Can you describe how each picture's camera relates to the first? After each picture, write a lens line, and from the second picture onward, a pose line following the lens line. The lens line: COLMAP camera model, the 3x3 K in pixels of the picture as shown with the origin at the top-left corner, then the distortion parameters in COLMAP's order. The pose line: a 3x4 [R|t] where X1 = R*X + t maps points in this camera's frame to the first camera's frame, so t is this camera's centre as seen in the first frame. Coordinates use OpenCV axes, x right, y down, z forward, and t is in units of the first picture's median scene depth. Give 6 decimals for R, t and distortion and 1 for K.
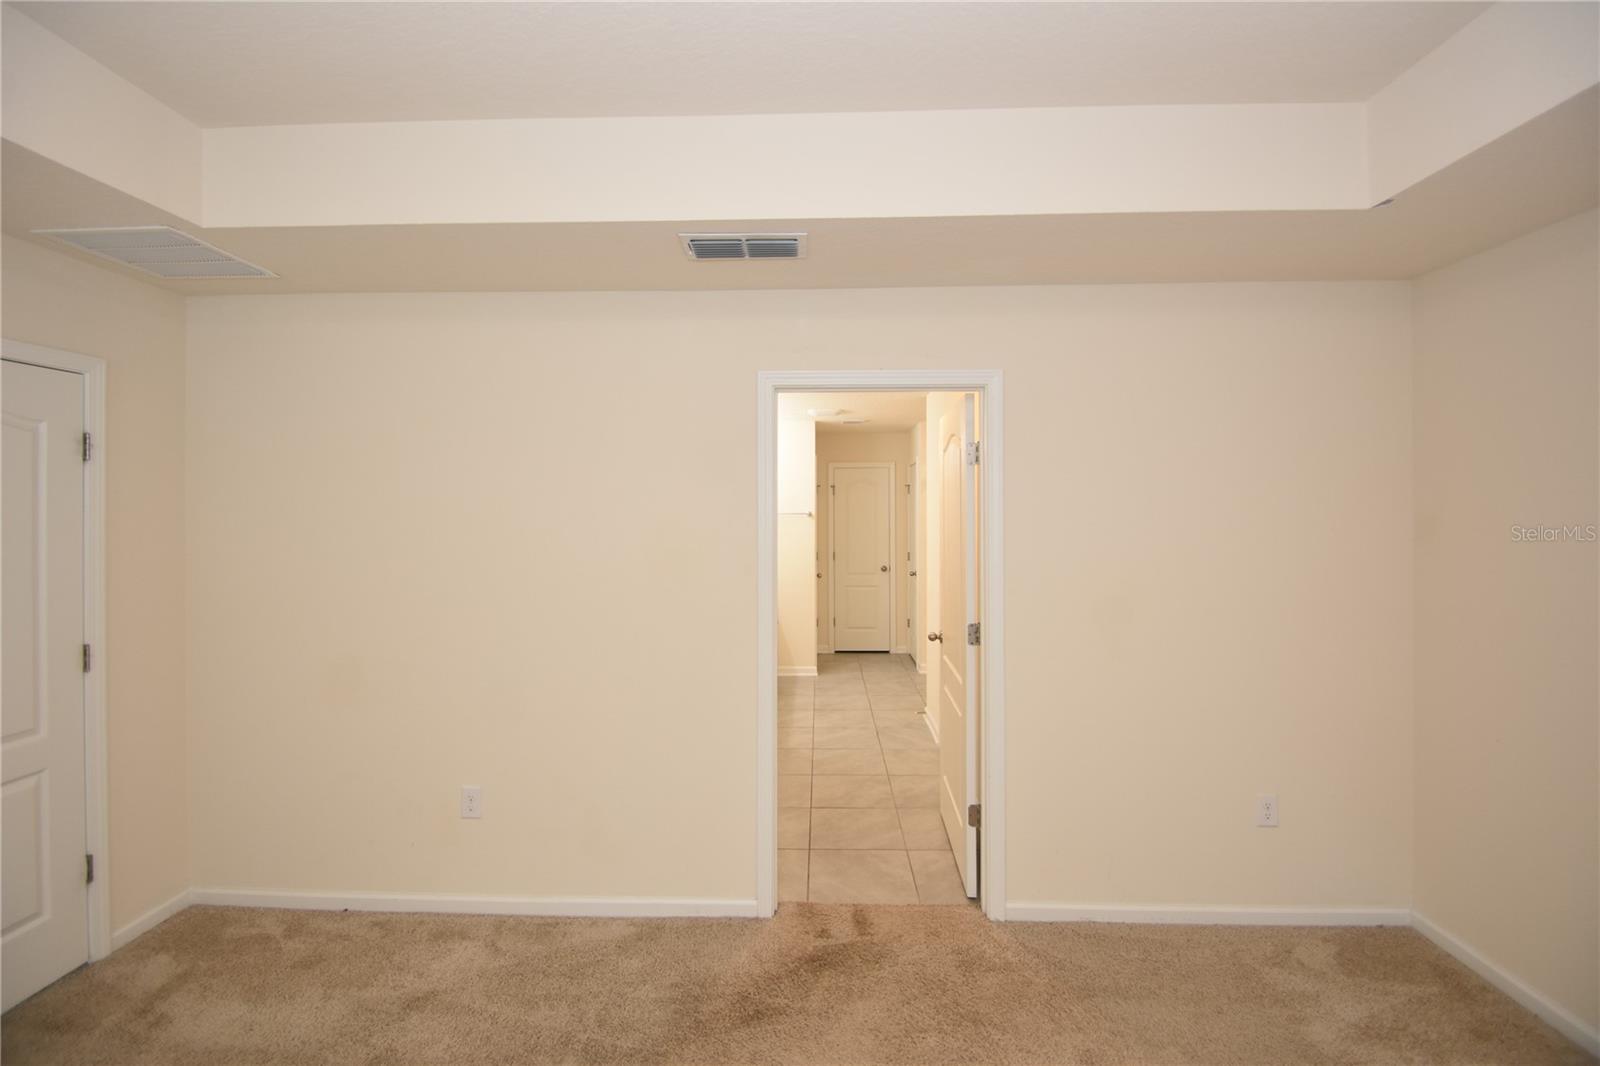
lens RADIAL K [[699.8, 0, 793.1], [0, 699.8, 506.5], [0, 0, 1]] dist [0.021951, -0.018518]
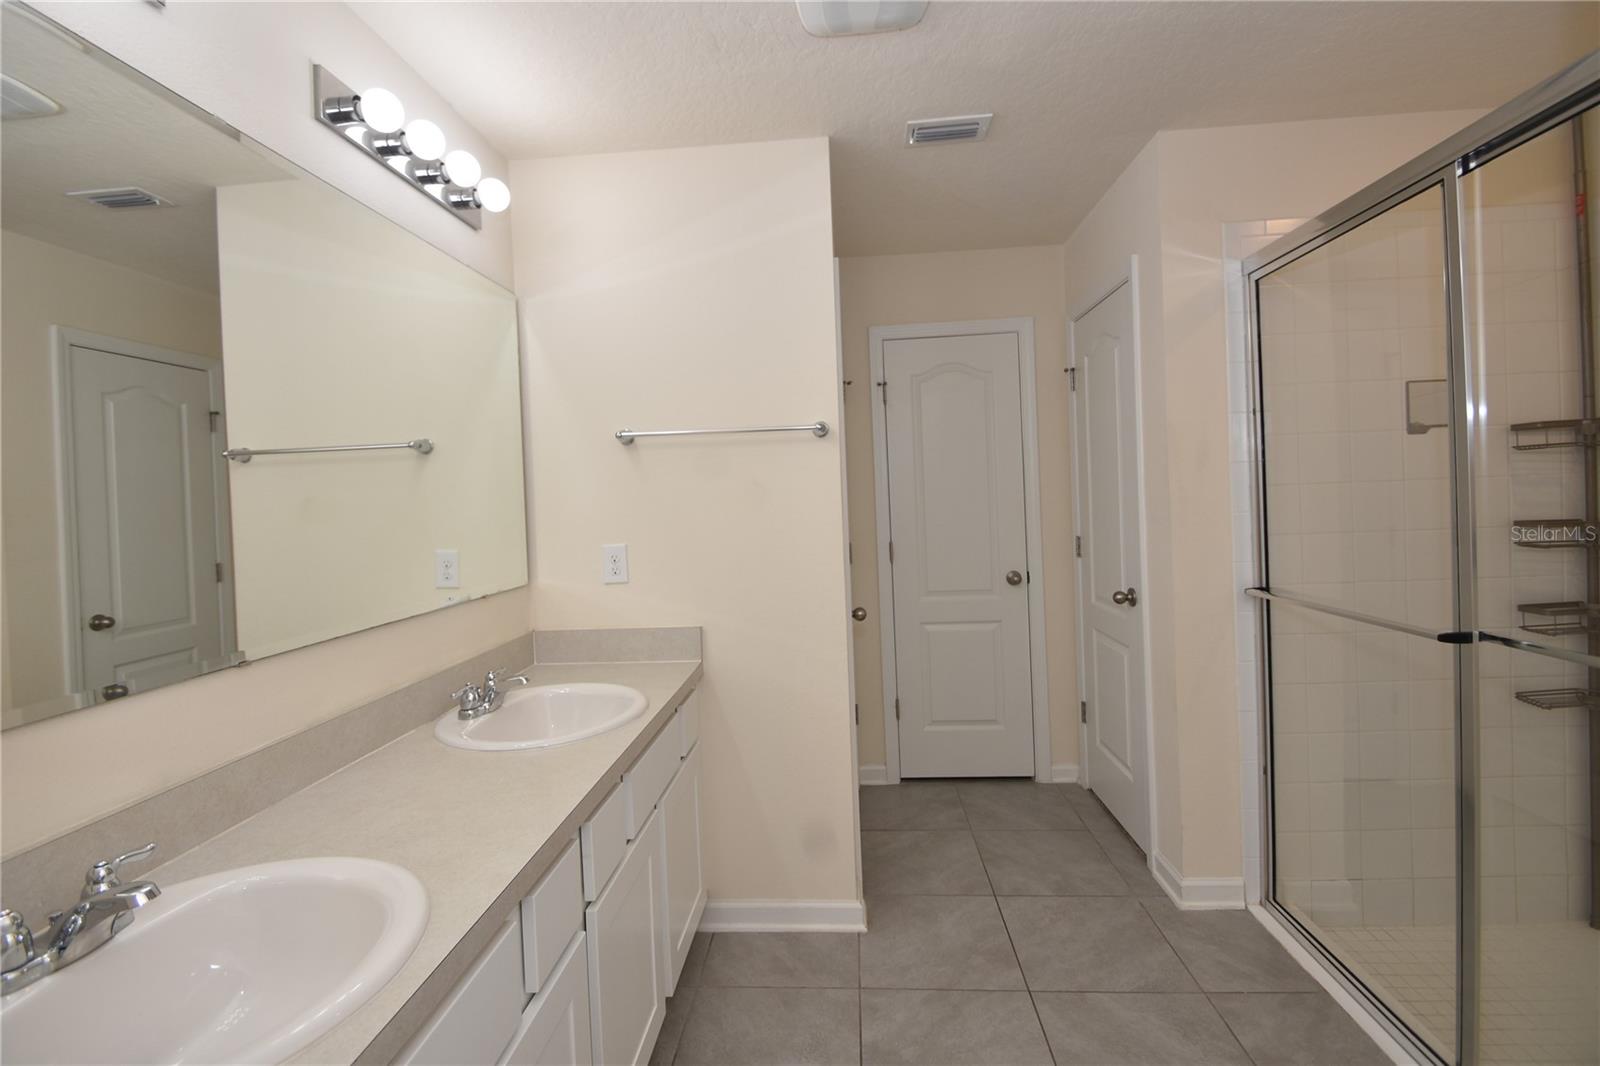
lens RADIAL K [[699.8, 0, 793.1], [0, 699.8, 506.5], [0, 0, 1]] dist [0.021951, -0.018518]
pose [[0.998417, -0.038835, -0.040682, 0.018660], [0.040800, 0.997982, 0.048653, 0.021432], [0.038710, -0.050236, 0.997987, 0.589408]]
